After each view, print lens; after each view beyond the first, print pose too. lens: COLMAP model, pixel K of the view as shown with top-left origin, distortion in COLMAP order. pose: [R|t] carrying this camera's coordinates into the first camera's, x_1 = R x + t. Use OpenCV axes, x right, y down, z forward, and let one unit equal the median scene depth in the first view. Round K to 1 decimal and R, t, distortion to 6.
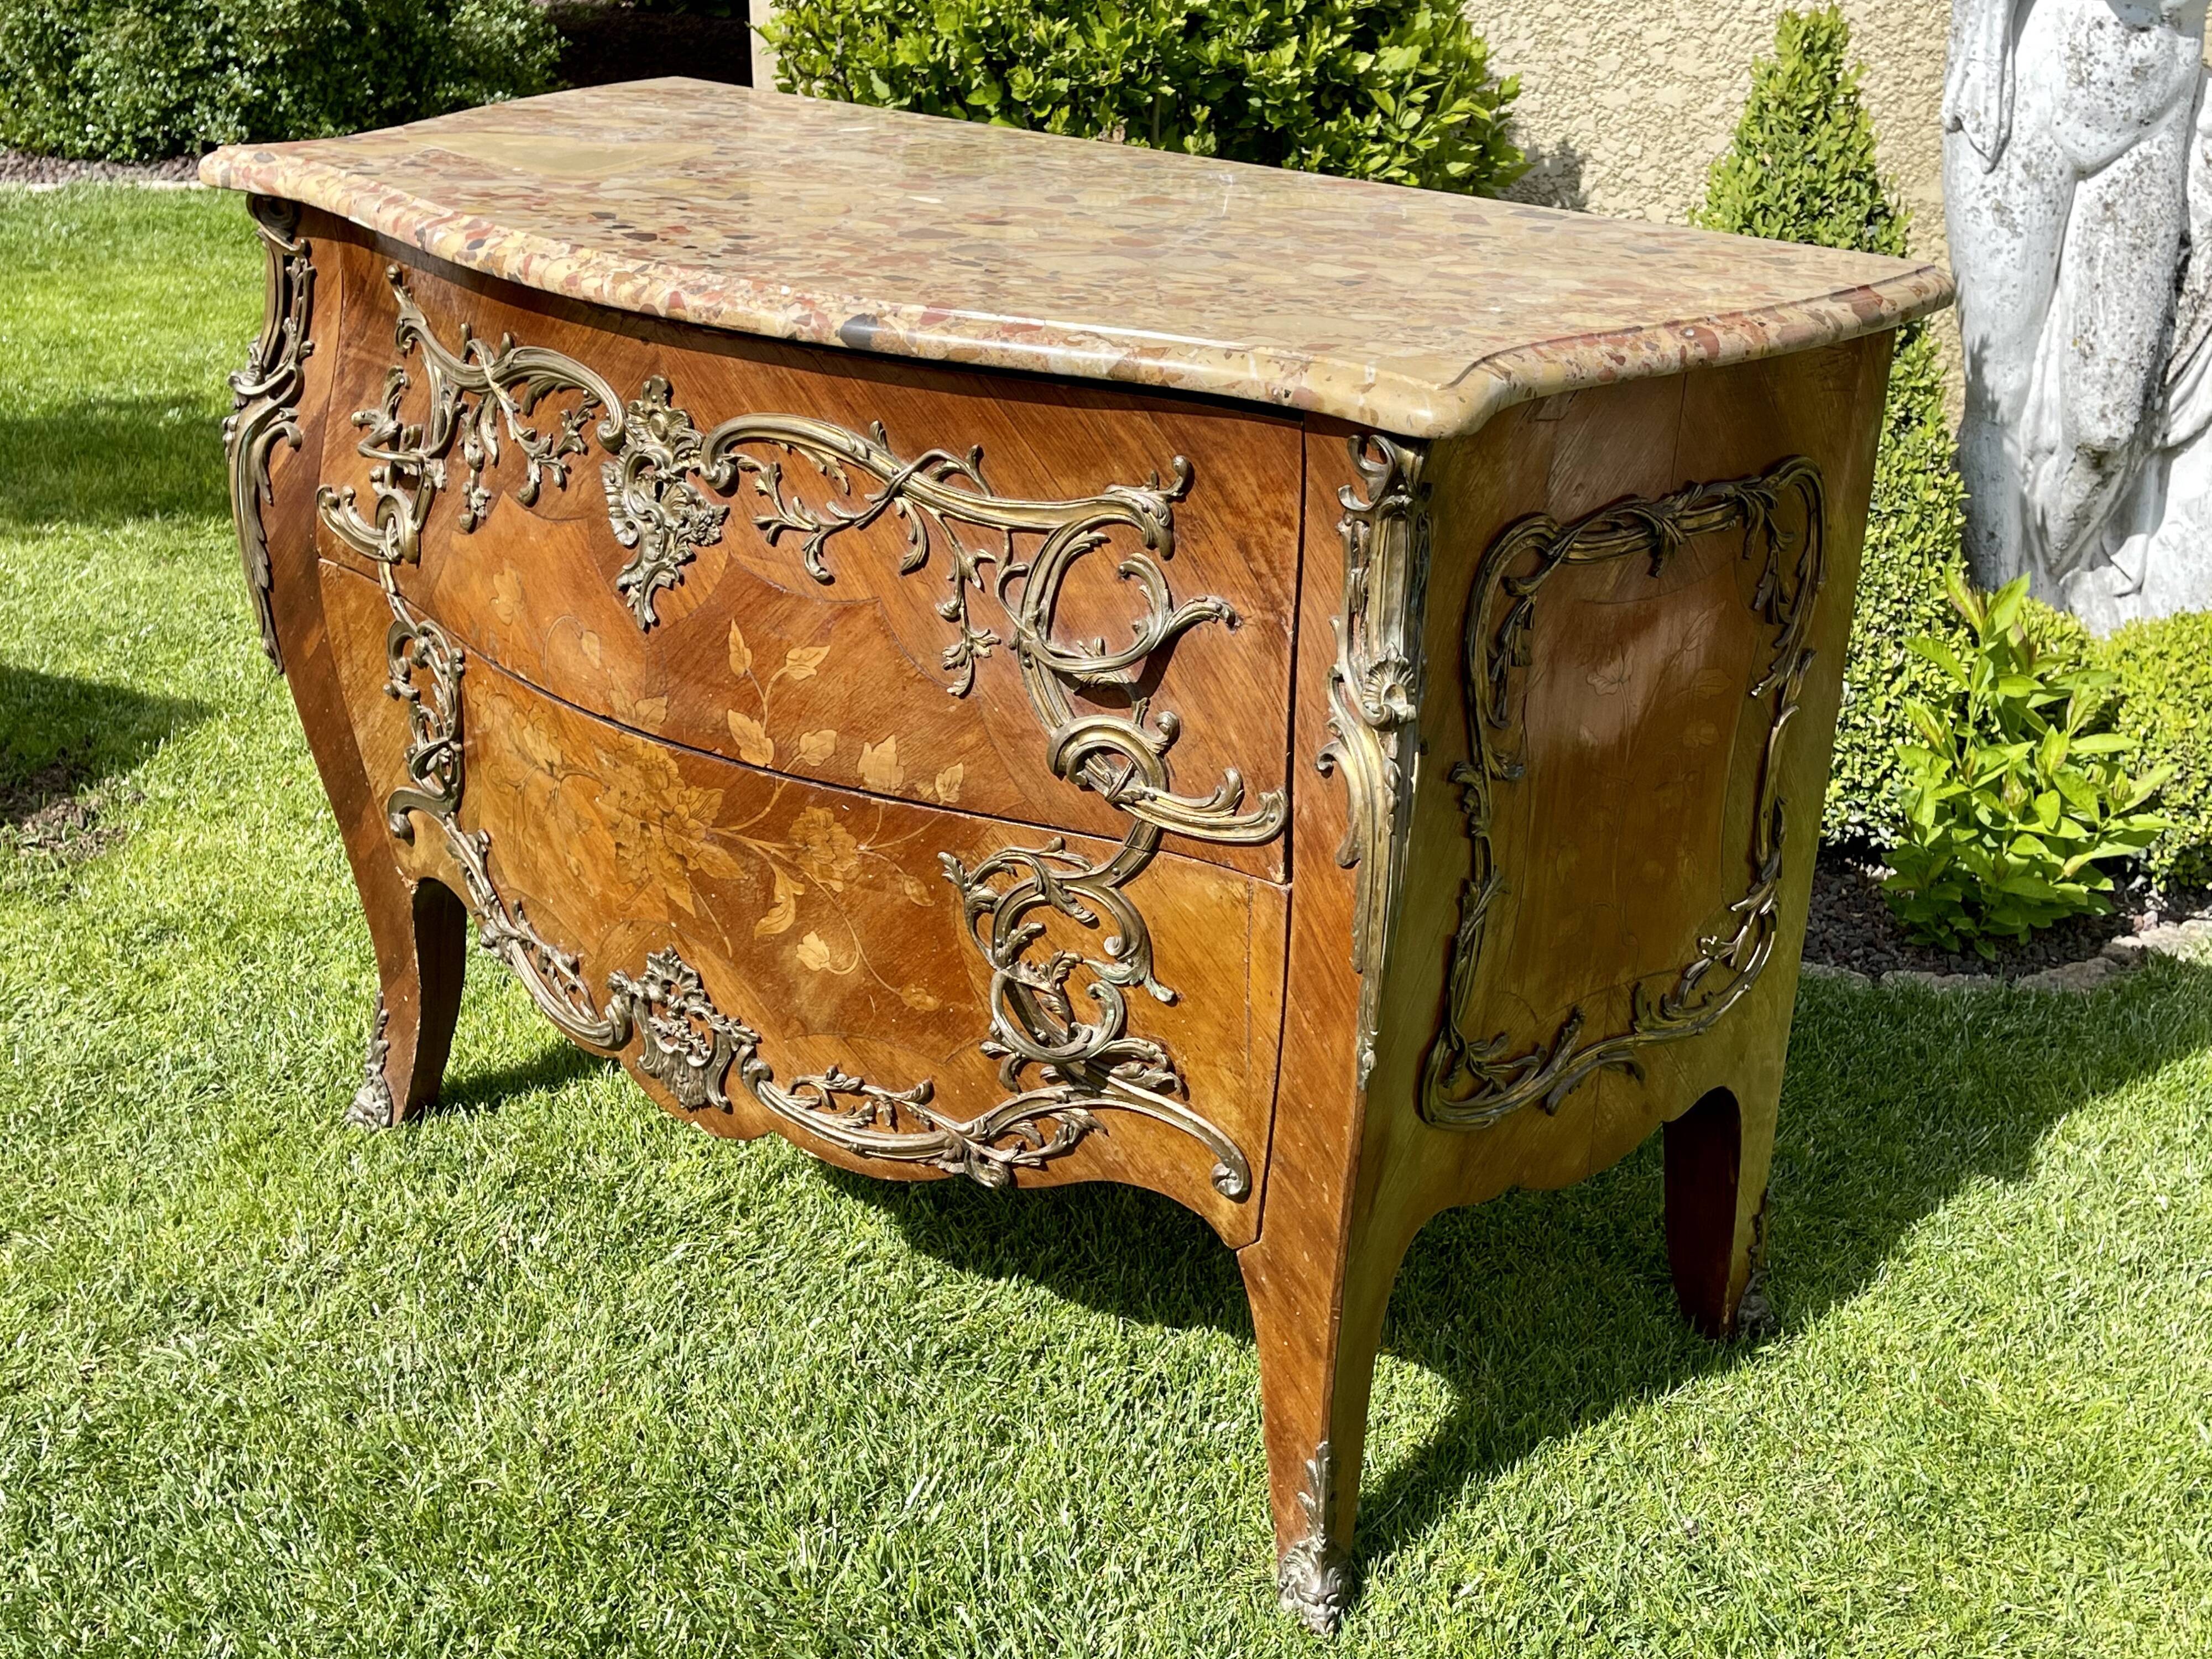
lens RADIAL K [[2615.9, 0, 1092.7], [0, 2615.9, 819.7], [0, 0, 1]] dist [0.061231, 0.000000]
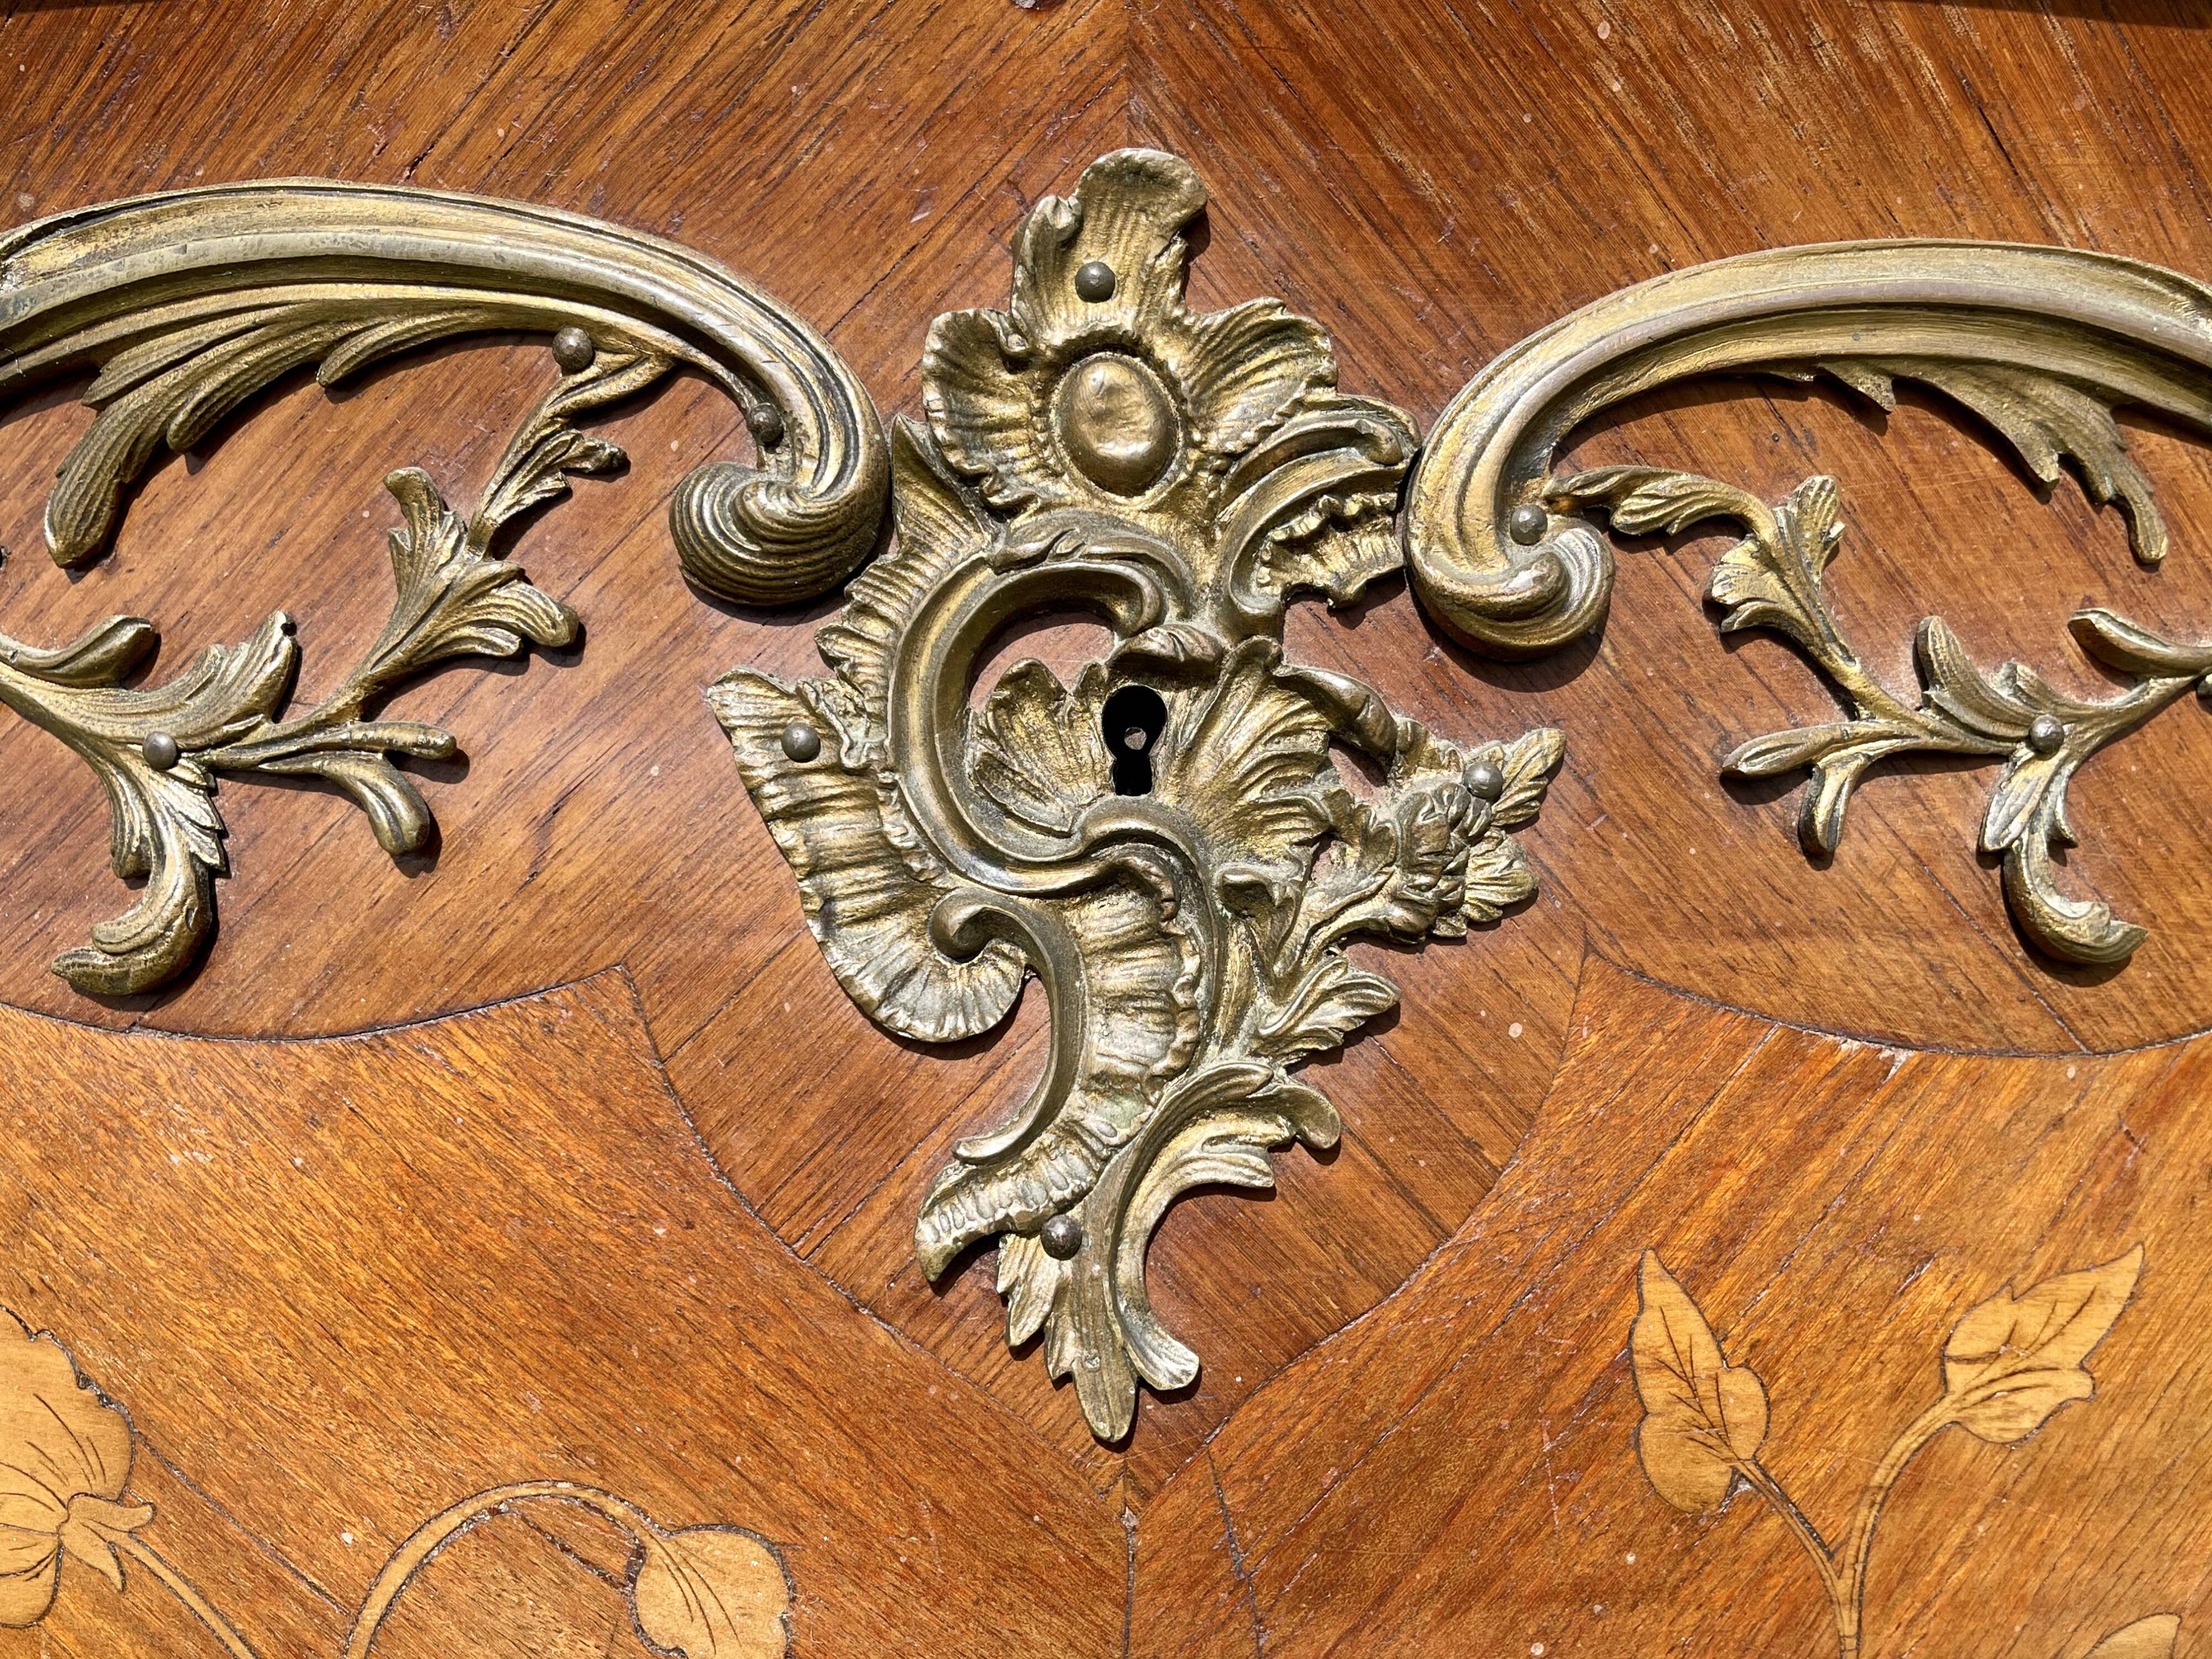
lens RADIAL K [[1917.4, 0, 1112.9], [0, 1917.4, 818.7], [0, 0, 1]] dist [0.032969, -0.022562]
pose [[0.779657, -0.128625, 0.612855, -0.250046], [0.256119, 0.958576, -0.124643, -0.097234], [-0.571435, 0.254142, 0.780303, 0.853597]]
